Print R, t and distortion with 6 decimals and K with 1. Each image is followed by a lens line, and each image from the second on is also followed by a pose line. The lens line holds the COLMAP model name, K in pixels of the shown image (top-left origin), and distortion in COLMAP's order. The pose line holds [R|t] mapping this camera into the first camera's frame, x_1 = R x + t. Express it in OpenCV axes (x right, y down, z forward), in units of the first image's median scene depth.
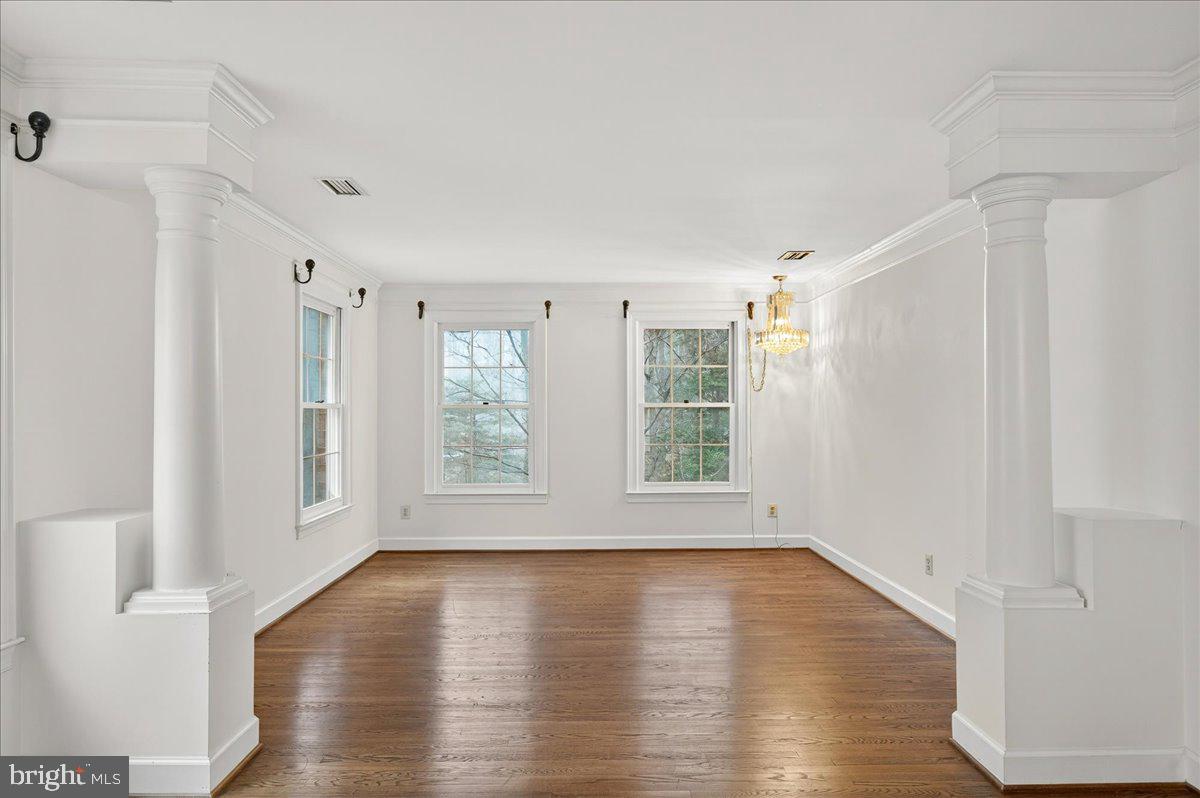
lens RADIAL K [[779.0, 0, 601.2], [0, 779.0, 401.8], [0, 0, 1]] dist [0.032658, 0.000779]
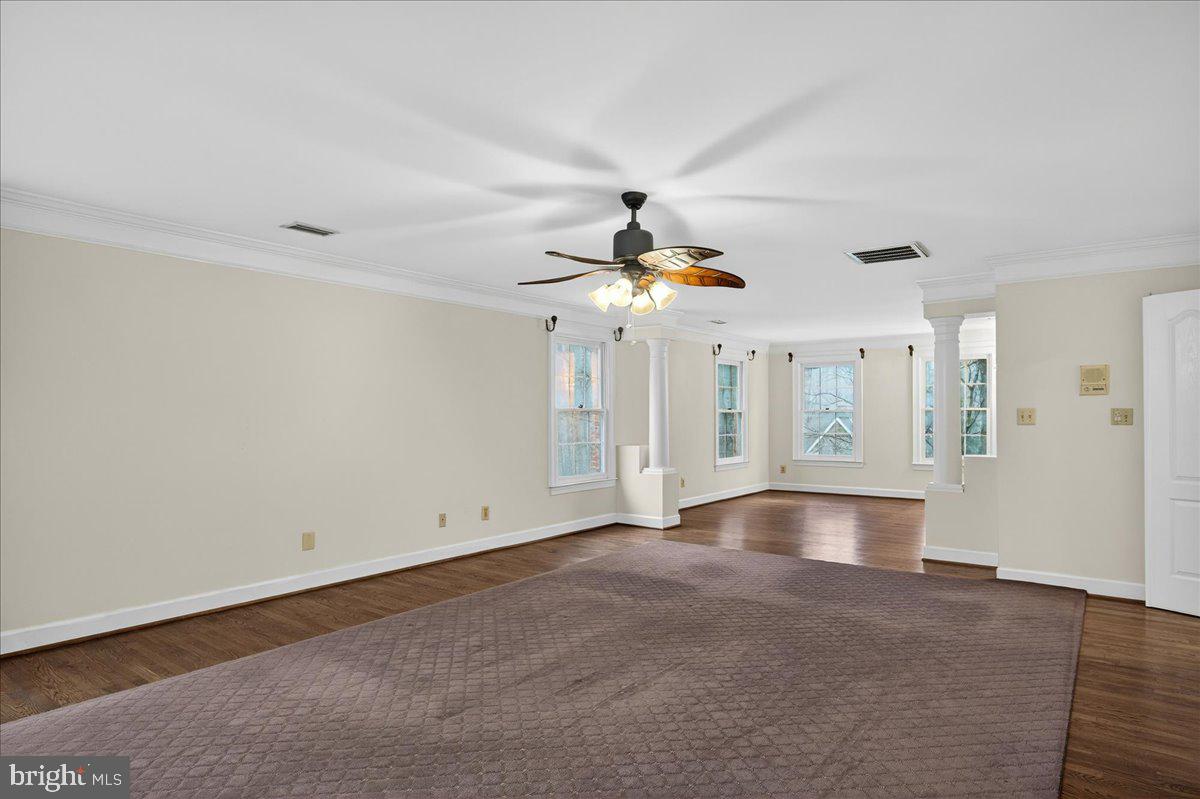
lens RADIAL K [[565.4, 0, 599.2], [0, 565.4, 409.7], [0, 0, 1]] dist [-0.000030, 0.000025]
pose [[0.790718, -0.007029, -0.612140, 0.323921], [0.009772, 0.999952, 0.001141, -0.003830], [0.612102, -0.006884, 0.790749, -0.449698]]
